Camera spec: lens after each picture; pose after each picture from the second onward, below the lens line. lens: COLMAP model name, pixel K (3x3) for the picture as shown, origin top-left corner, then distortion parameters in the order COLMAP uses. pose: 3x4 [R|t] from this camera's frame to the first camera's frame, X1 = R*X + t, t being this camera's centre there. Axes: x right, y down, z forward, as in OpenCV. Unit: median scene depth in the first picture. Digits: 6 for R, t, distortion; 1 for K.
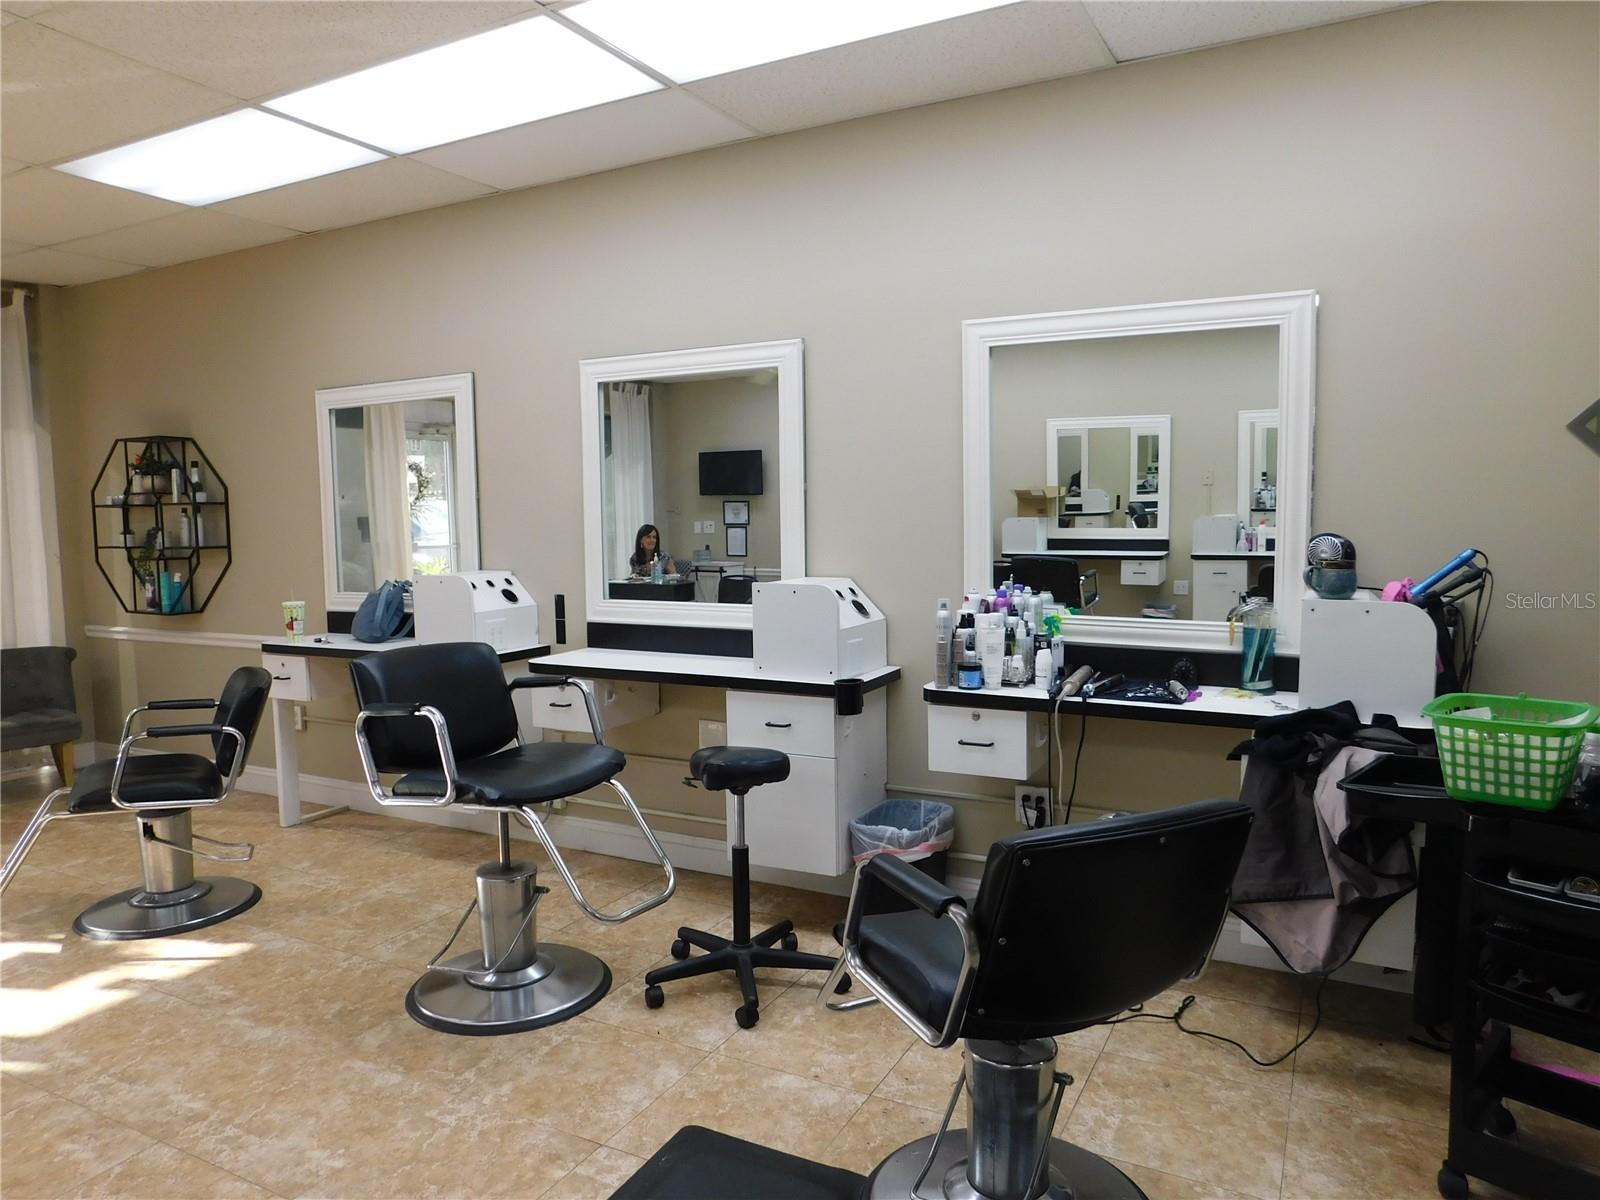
lens RADIAL K [[1067.3, 0, 801.9], [0, 1067.3, 601.1], [0, 0, 1]] dist [-0.053584, 0.046109]
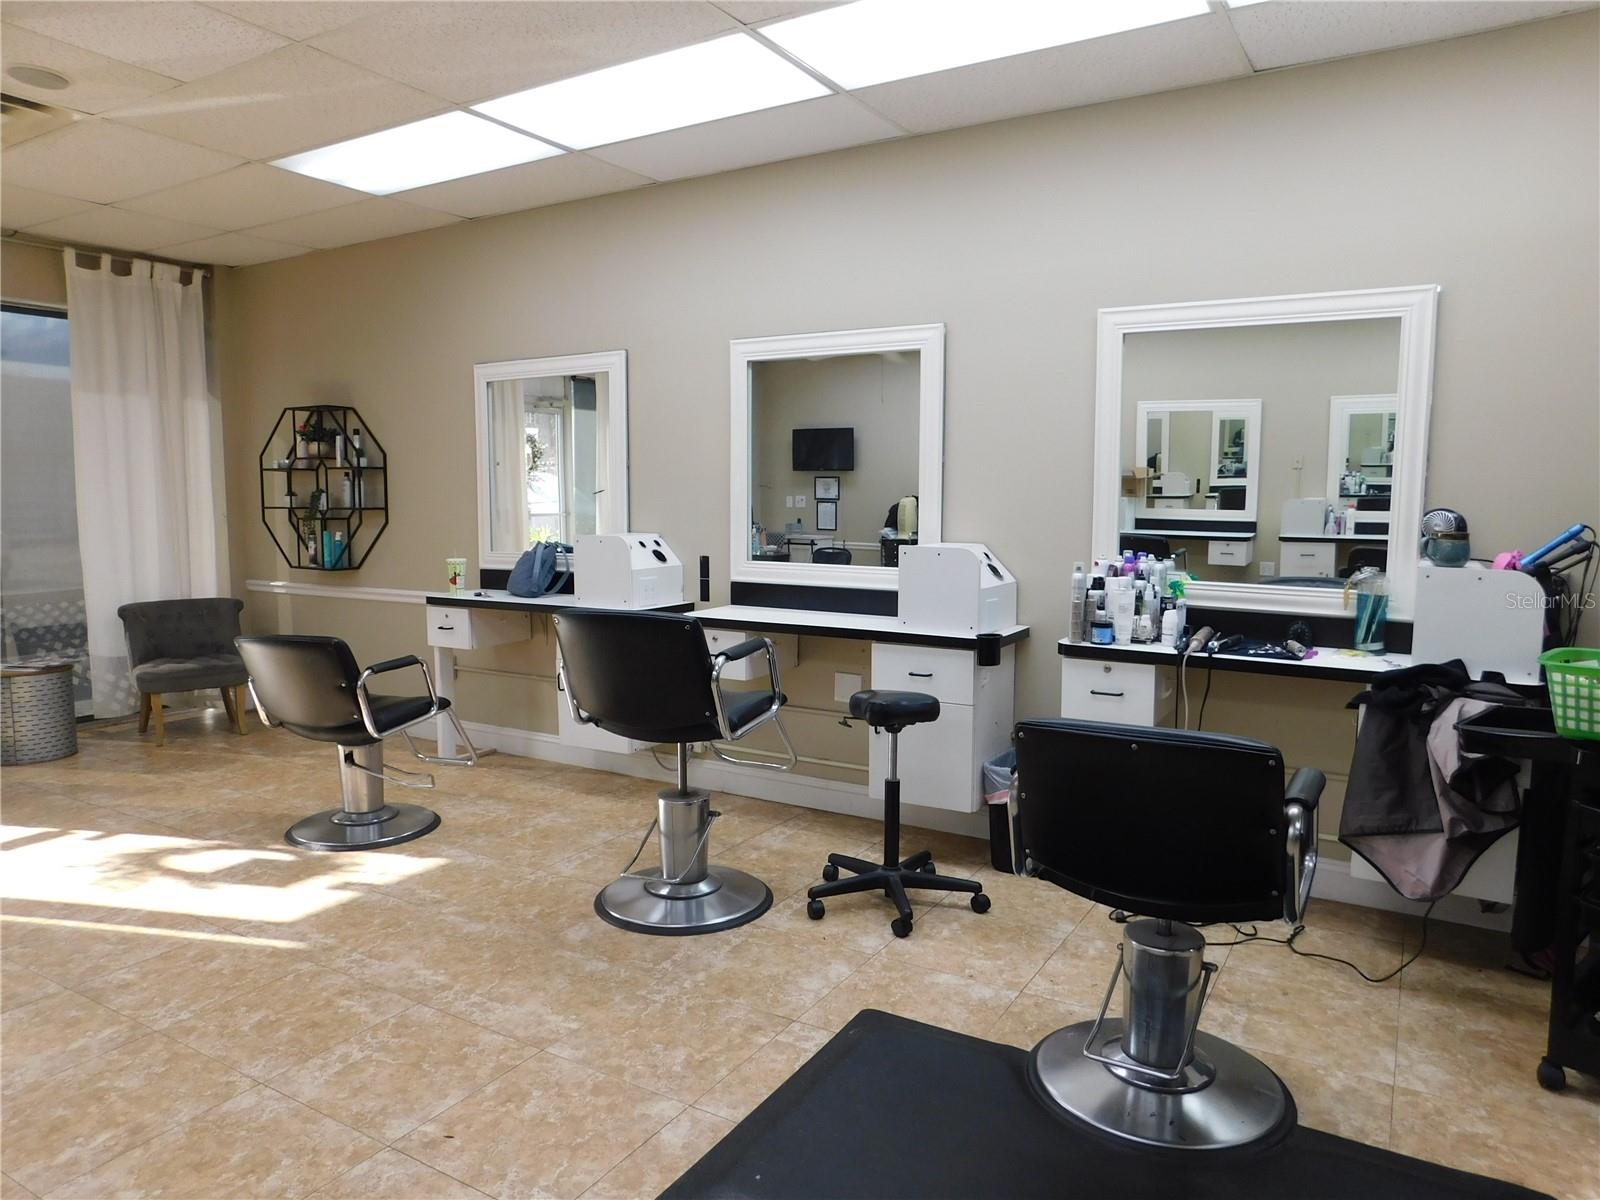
lens RADIAL K [[1067.3, 0, 806.0], [0, 1067.3, 601.3], [0, 0, 1]] dist [-0.053584, 0.046109]
pose [[0.998475, 0.022036, -0.050612, -0.092585], [-0.021062, 0.999584, 0.019706, 0.022294], [0.051025, -0.018610, 0.998524, -0.112398]]
